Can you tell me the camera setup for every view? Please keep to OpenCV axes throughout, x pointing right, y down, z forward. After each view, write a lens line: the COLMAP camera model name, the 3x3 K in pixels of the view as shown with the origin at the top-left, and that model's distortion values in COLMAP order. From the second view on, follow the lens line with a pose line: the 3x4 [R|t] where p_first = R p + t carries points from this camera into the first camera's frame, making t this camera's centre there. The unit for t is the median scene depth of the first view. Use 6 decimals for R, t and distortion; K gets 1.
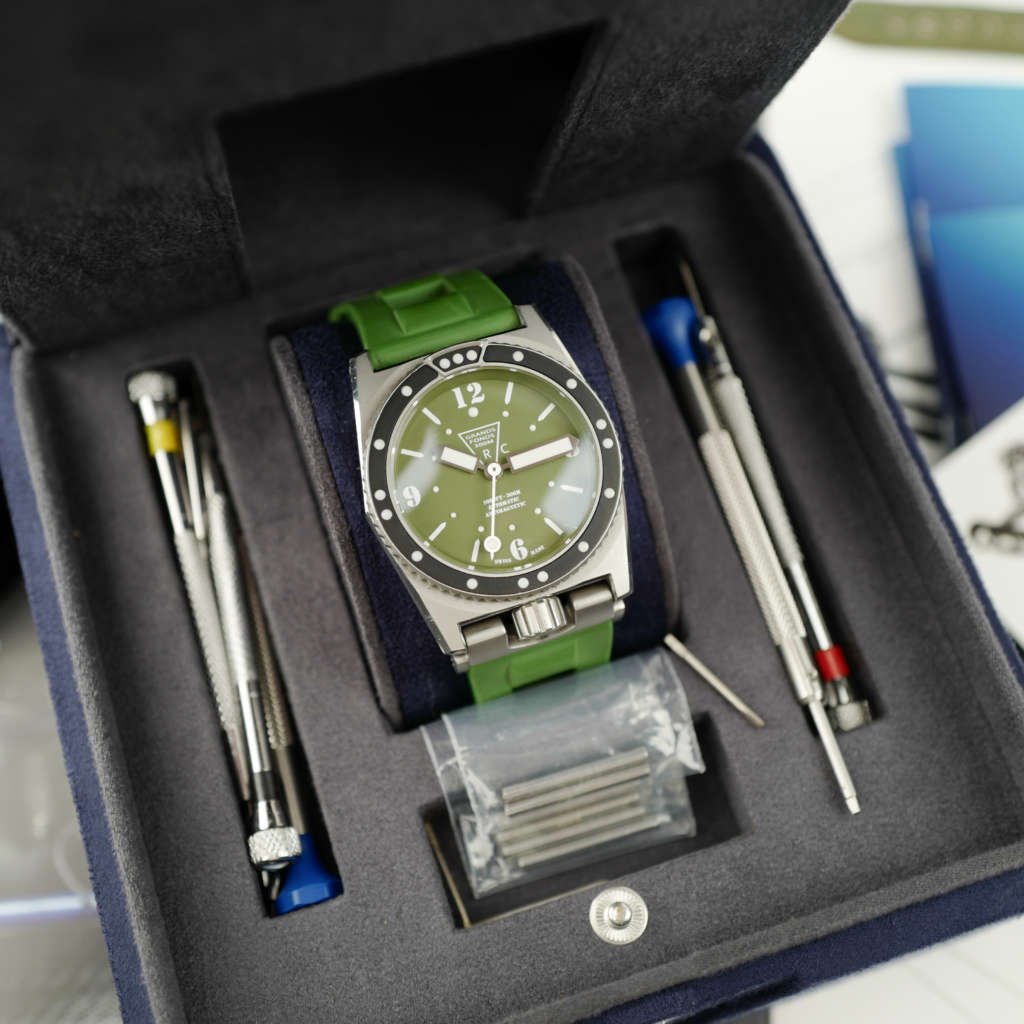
lens RADIAL K [[1481.2, 0, 495.0], [0, 1481.2, 511.9], [0, 0, 1]] dist [-0.000554, -0.081017]
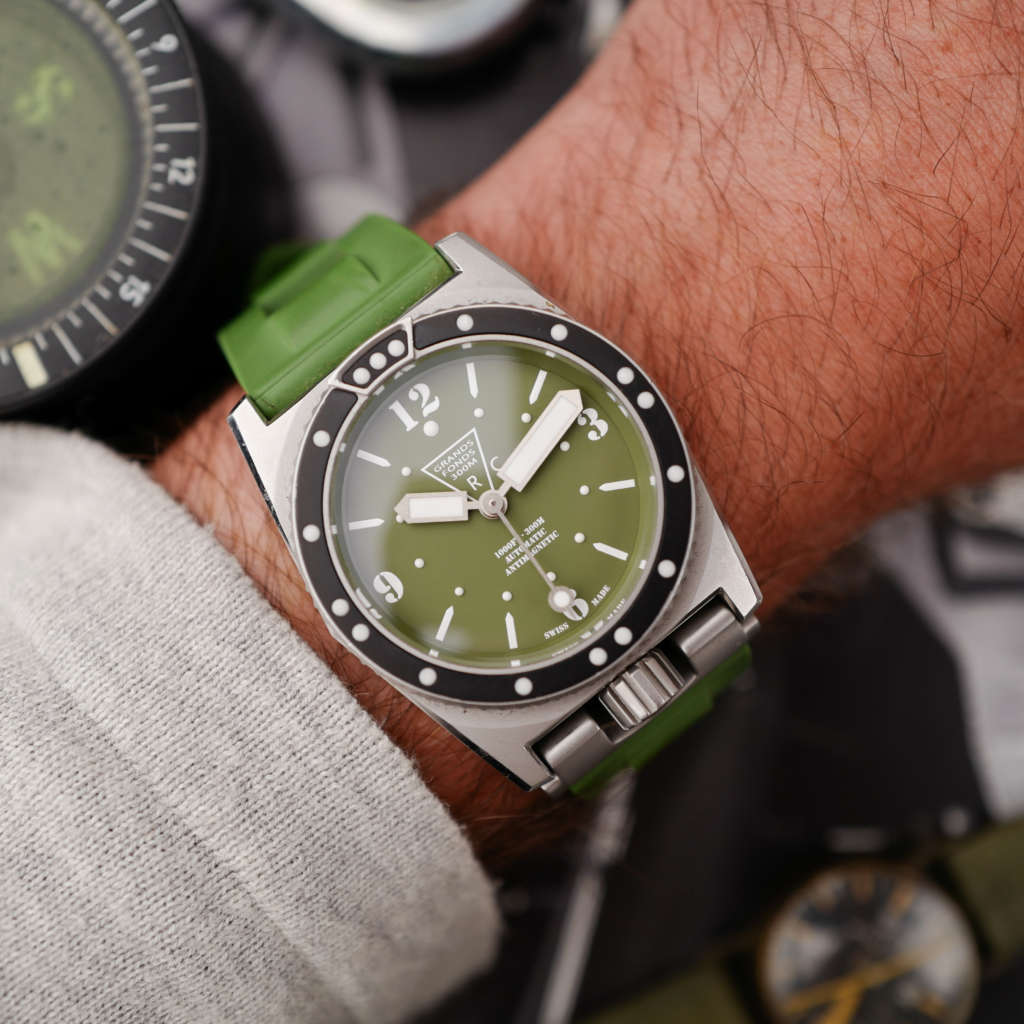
lens RADIAL K [[1481.2, 0, 495.0], [0, 1481.2, 511.9], [0, 0, 1]] dist [-0.000554, -0.081017]
pose [[0.932986, -0.353780, -0.066154, 0.041281], [0.358059, 0.930995, 0.071004, -0.070138], [0.036469, -0.089933, 0.995280, 0.362198]]
